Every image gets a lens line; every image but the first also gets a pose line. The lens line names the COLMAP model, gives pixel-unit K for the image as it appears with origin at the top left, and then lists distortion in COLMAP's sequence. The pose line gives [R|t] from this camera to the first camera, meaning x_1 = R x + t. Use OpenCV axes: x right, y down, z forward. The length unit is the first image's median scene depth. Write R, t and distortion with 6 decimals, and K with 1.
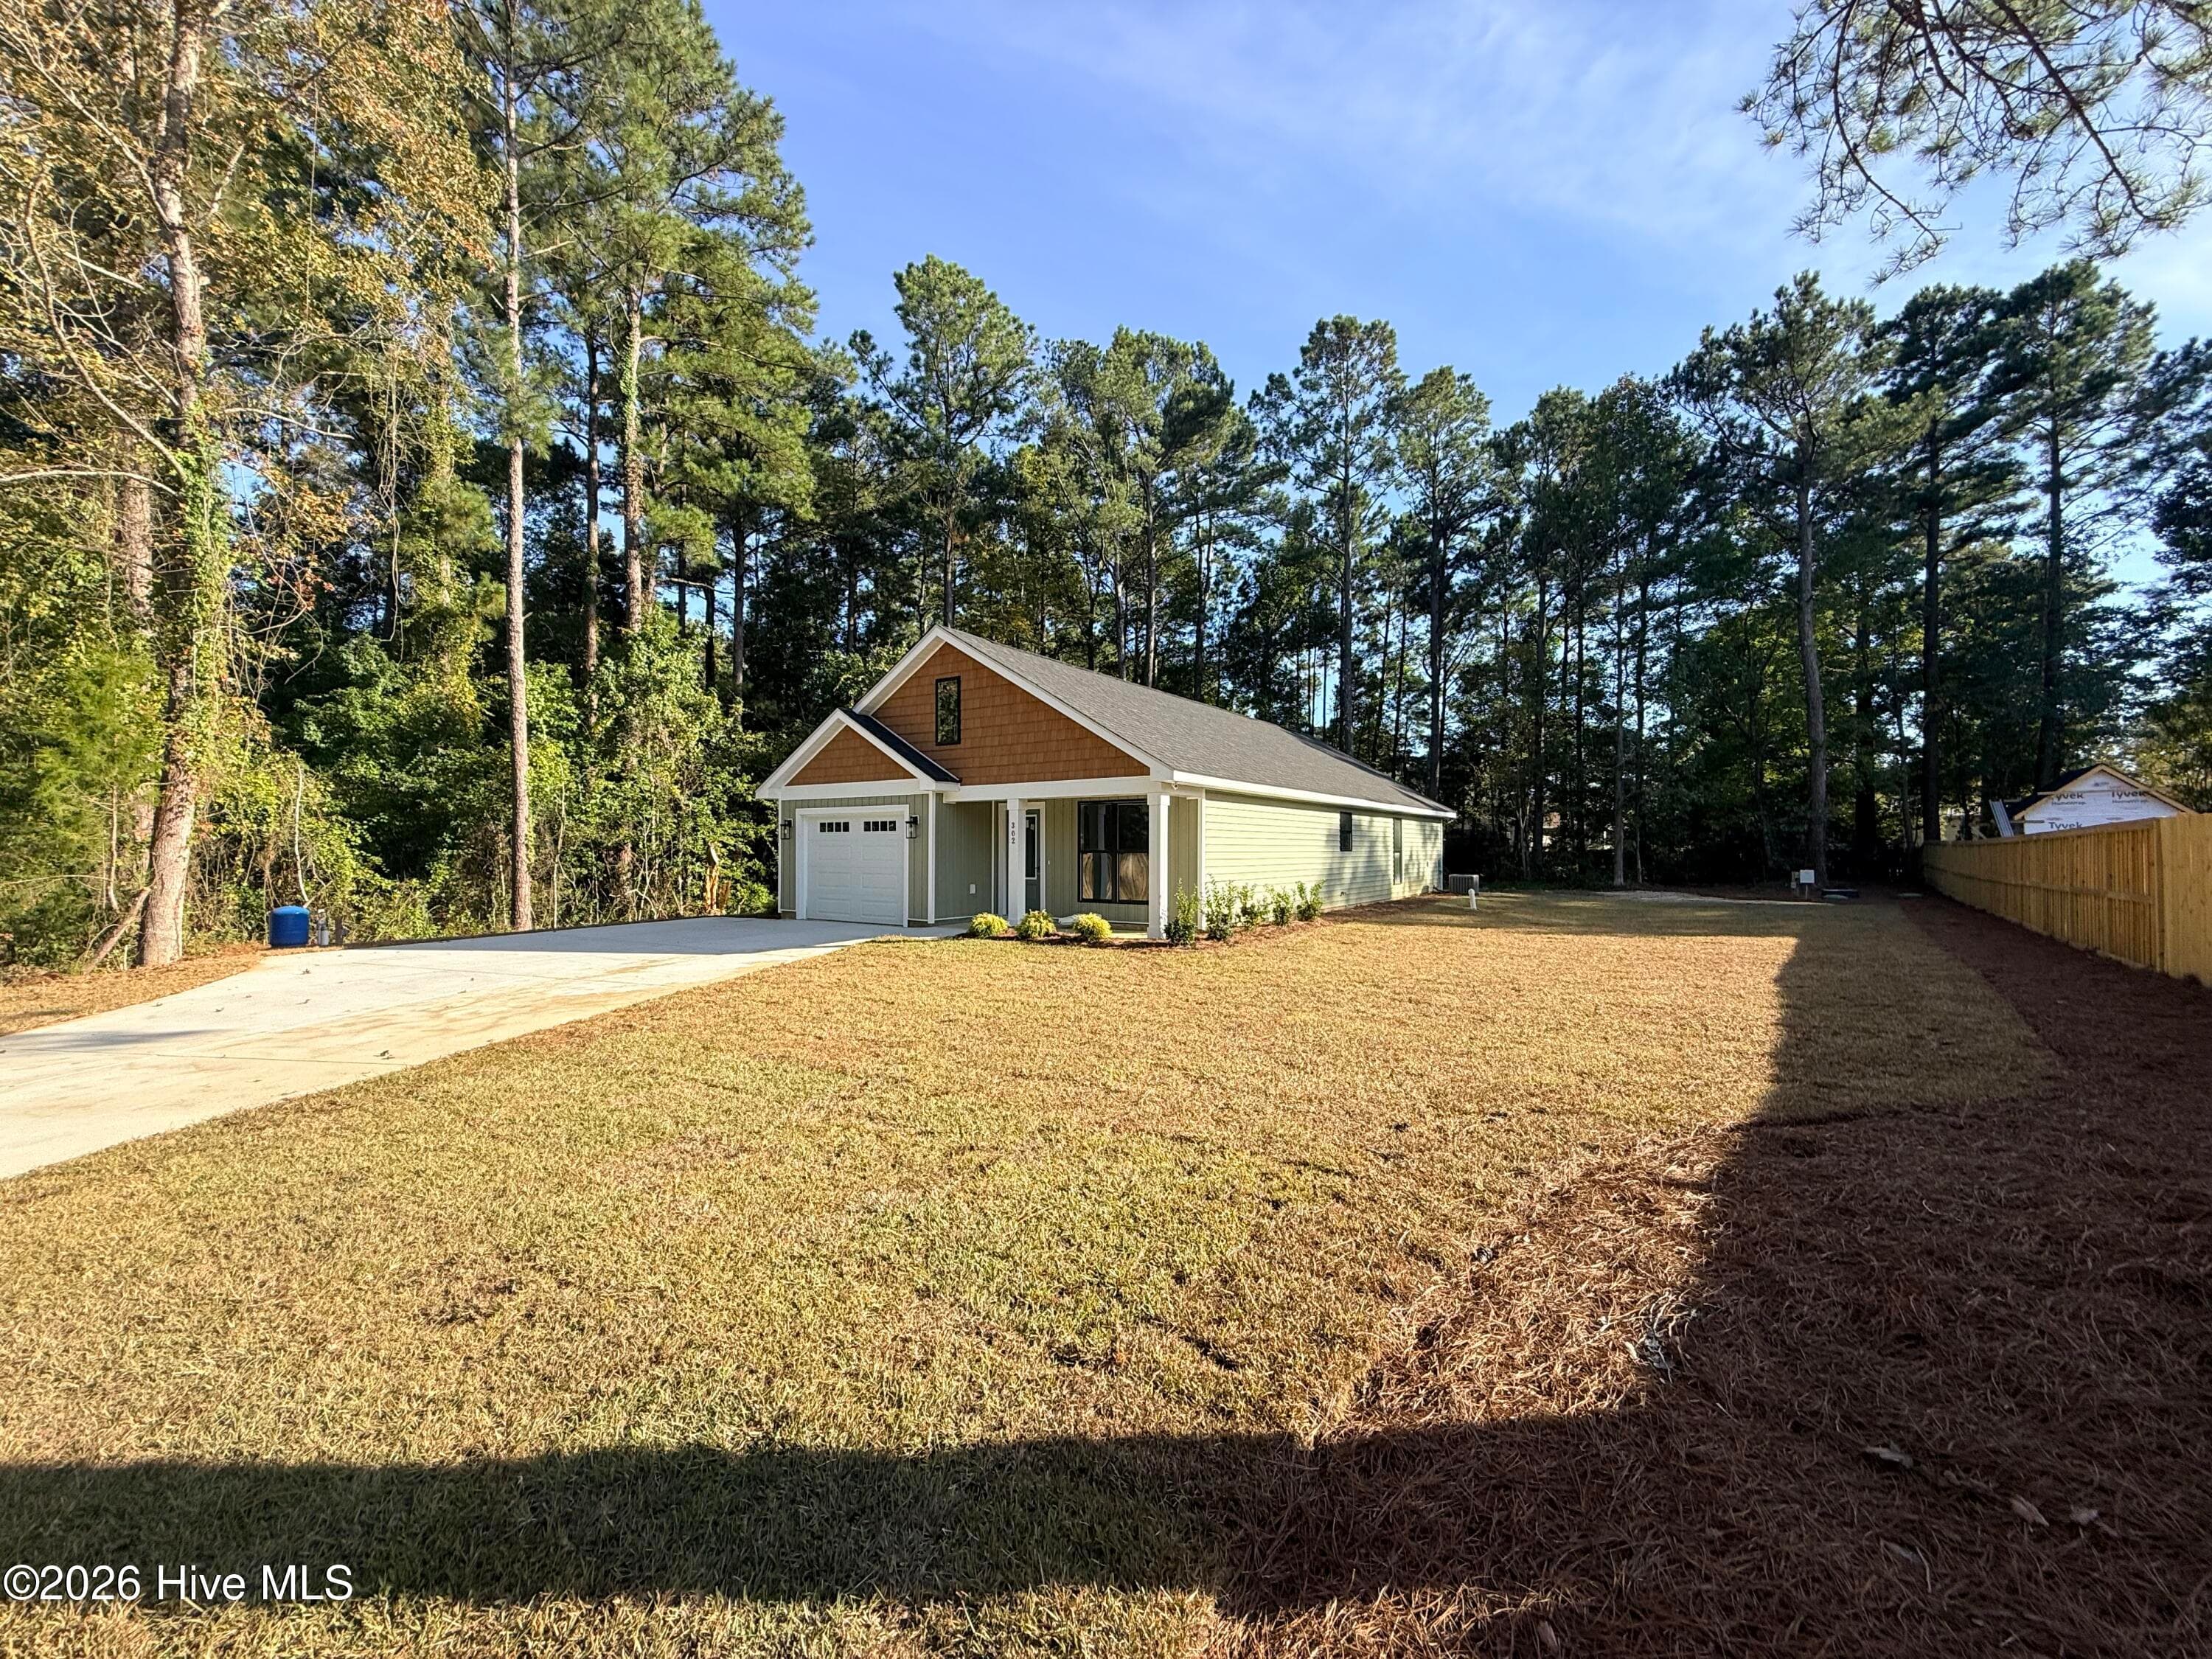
lens RADIAL K [[892.8, 0, 1119.6], [0, 892.8, 814.1], [0, 0, 1]] dist [-0.000588, 0.000188]
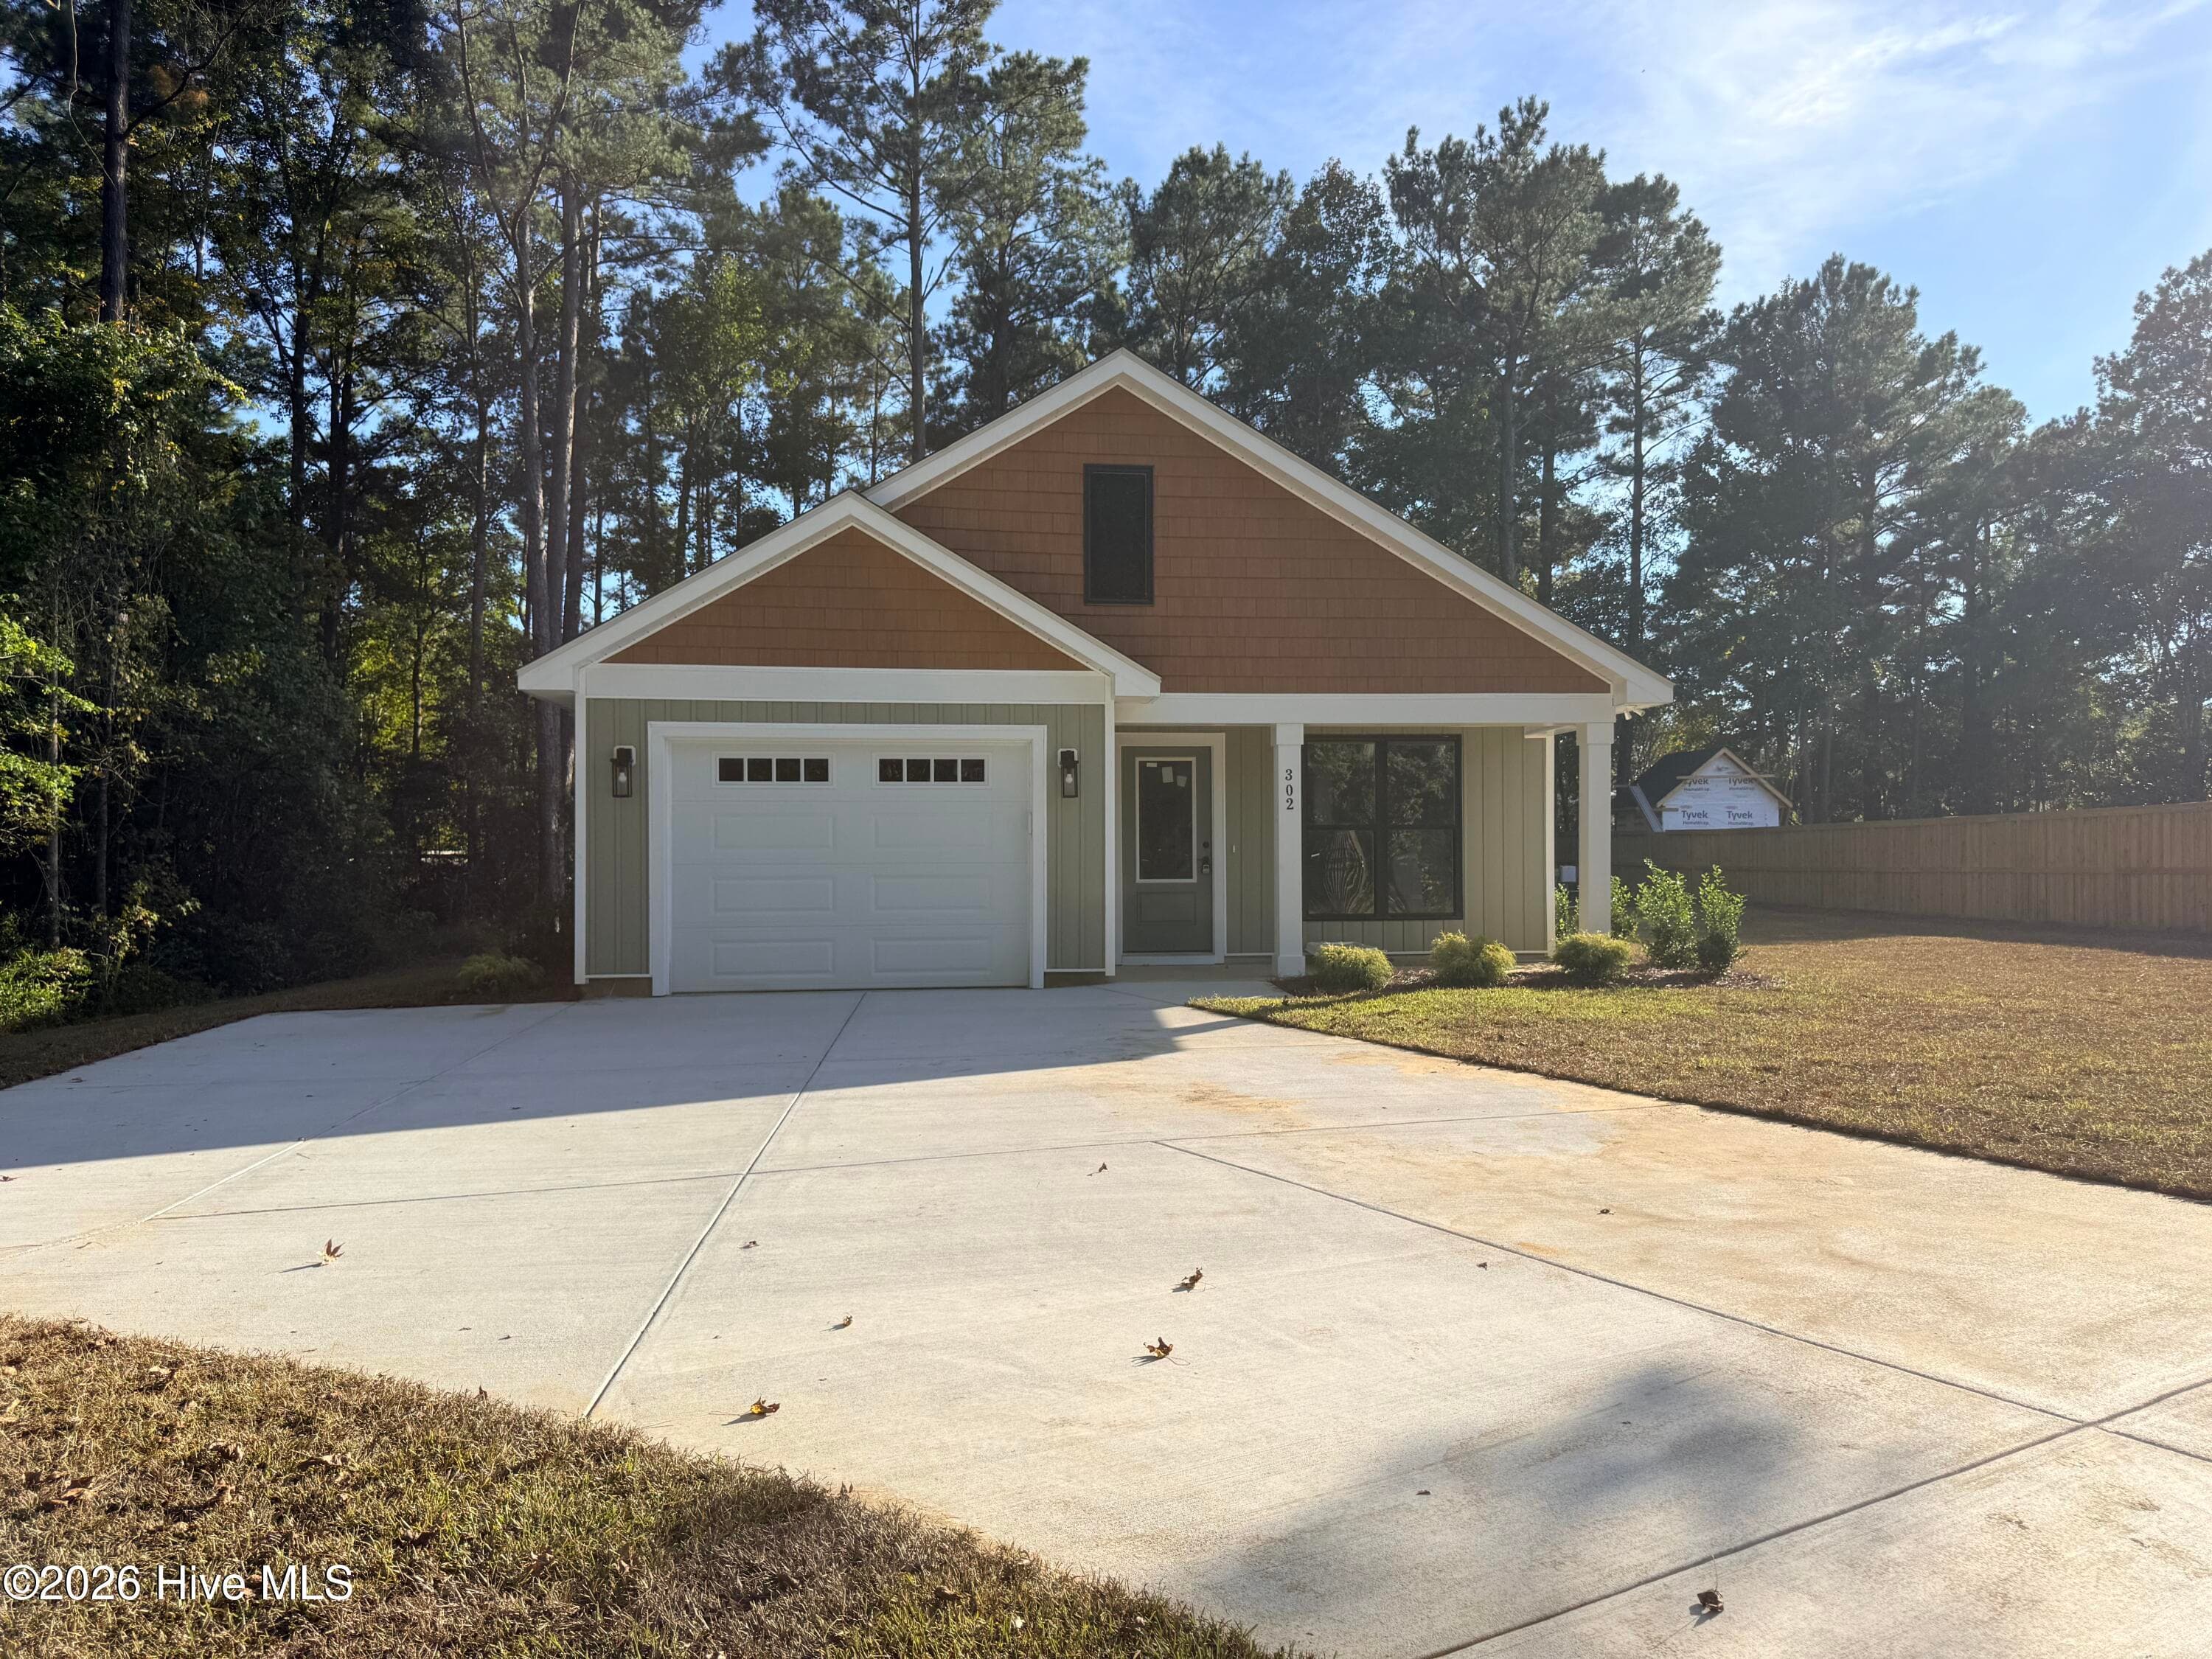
lens RADIAL K [[1555.2, 0, 1107.2], [0, 1555.2, 824.1], [0, 0, 1]] dist [0.042721, -0.053982]
pose [[0.756365, 0.009137, 0.654086, -0.341873], [-0.022059, 0.999690, 0.011543, 0.014230], [-0.653777, -0.023159, 0.756332, 0.169391]]
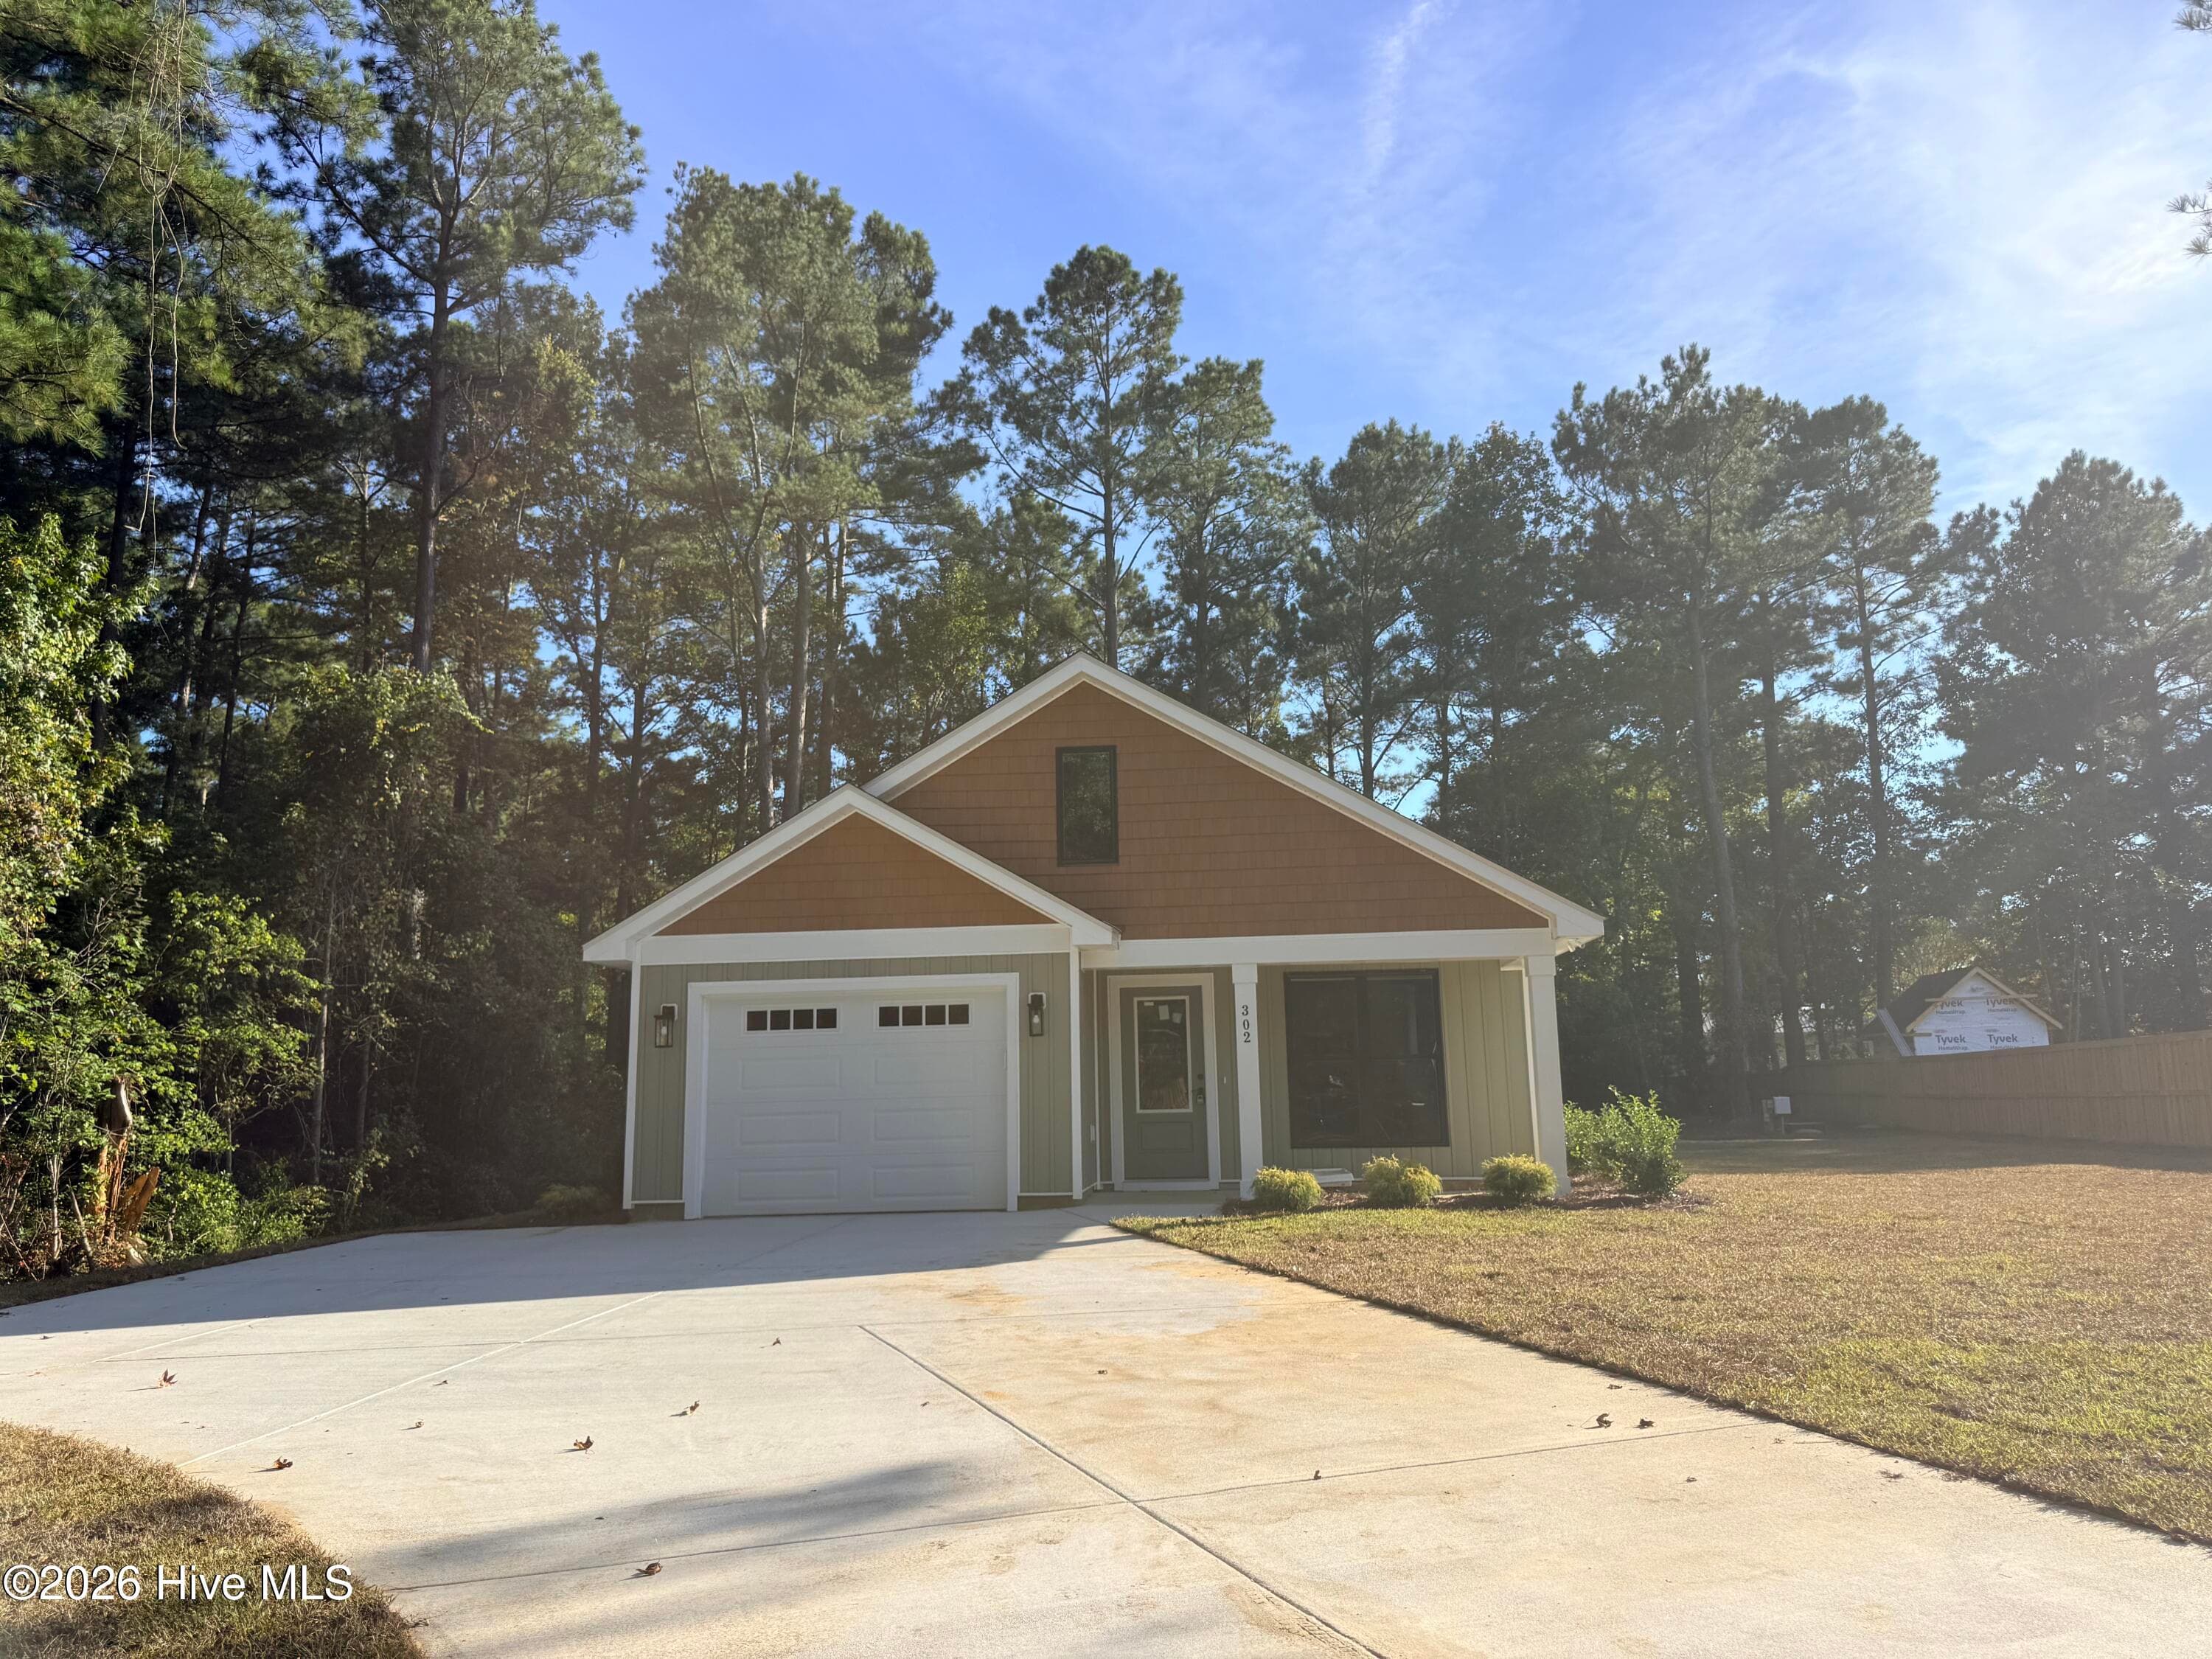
lens RADIAL K [[1555.2, 0, 1119.2], [0, 1555.2, 829.0], [0, 0, 1]] dist [0.042721, -0.053982]
pose [[0.871249, 0.065394, 0.486465, -0.295277], [0.001877, 0.990634, -0.136530, 0.014227], [-0.490837, 0.119865, 0.862966, 0.074935]]
